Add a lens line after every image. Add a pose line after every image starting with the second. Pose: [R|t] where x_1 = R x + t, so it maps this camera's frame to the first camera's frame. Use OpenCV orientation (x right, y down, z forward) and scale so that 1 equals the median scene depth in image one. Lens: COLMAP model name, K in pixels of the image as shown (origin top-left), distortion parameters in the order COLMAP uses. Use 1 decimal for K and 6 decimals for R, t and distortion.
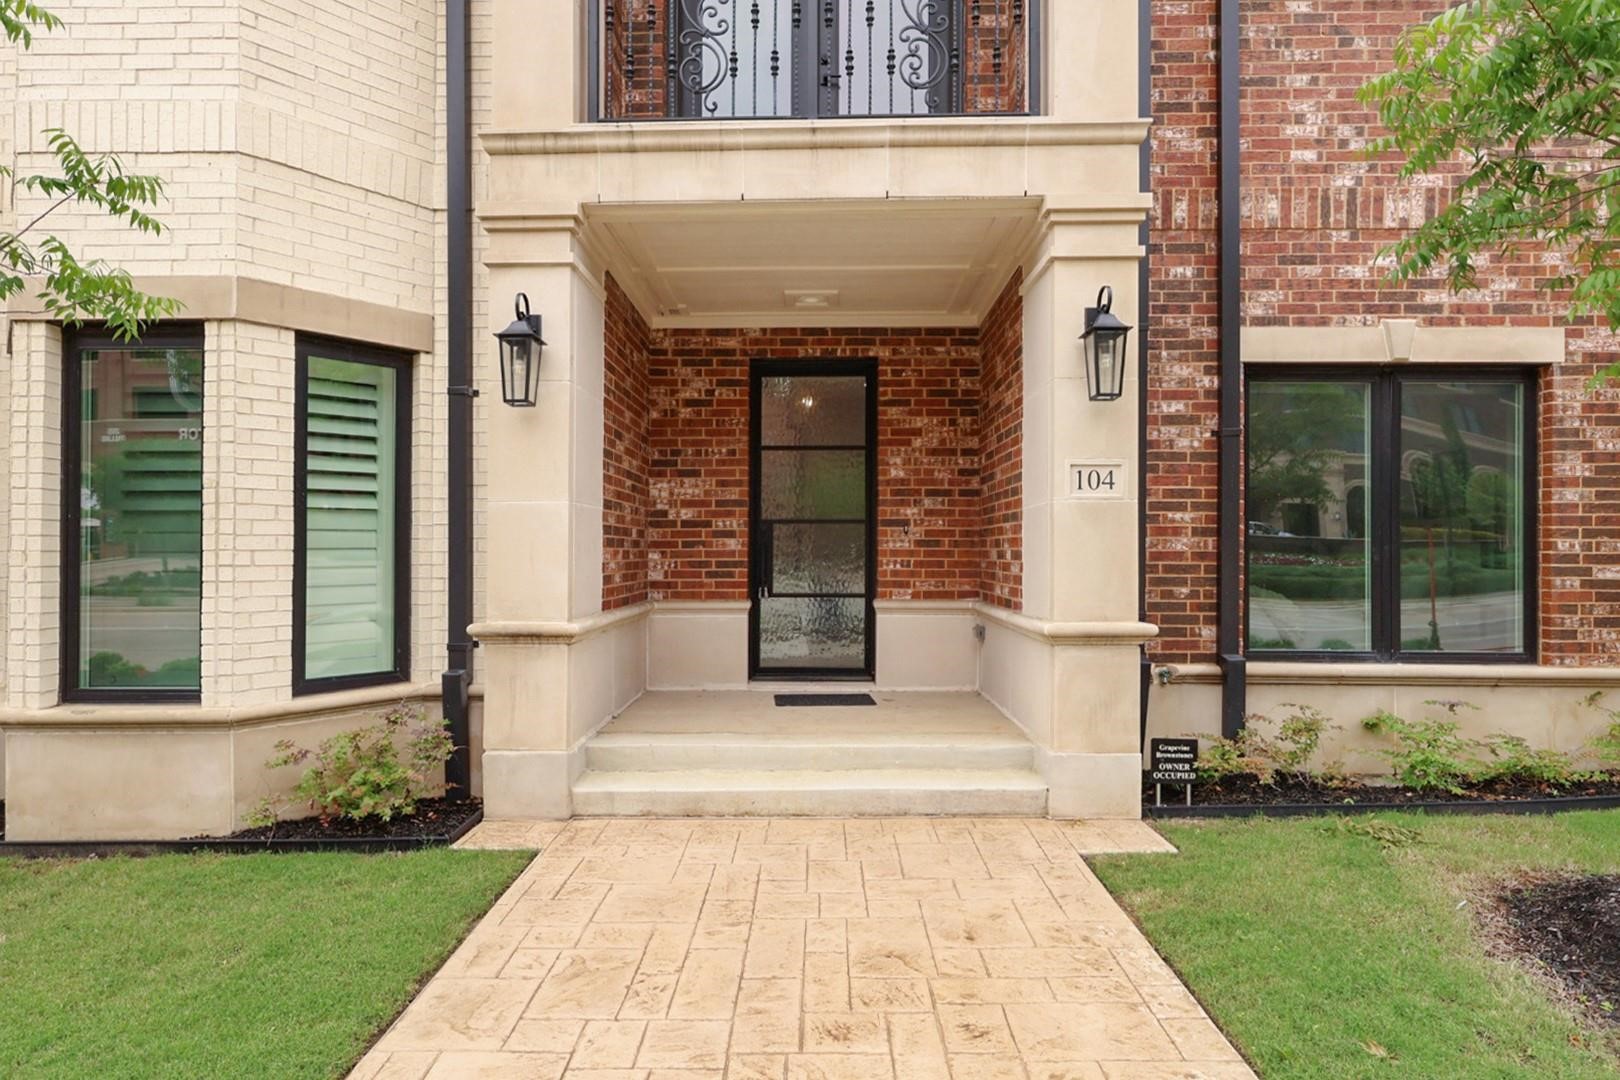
lens RADIAL K [[1165.8, 0, 810.0], [0, 1165.8, 540.0], [0, 0, 1]] dist [-0.003115, -0.002682]
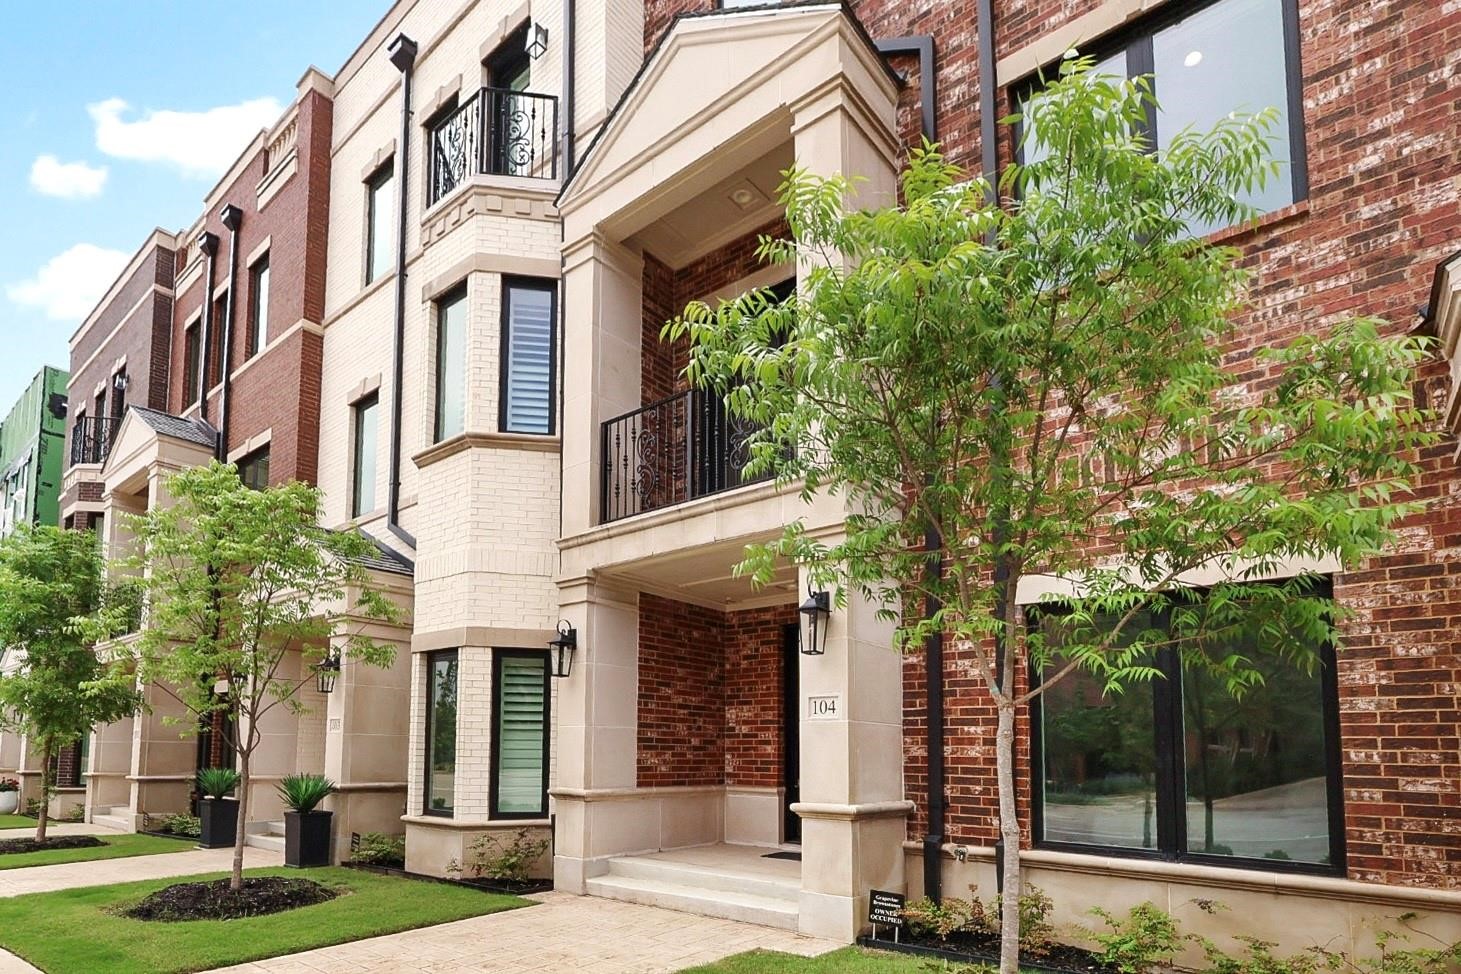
lens RADIAL K [[1751.5, 0, 730.5], [0, 1751.5, 487.0], [0, 0, 1]] dist [-0.026026, 0.042816]
pose [[0.545245, -0.117831, -0.829954, 1.817797], [-0.004279, 0.989668, -0.143317, -0.007371], [0.838266, 0.081694, 0.539107, -0.291696]]
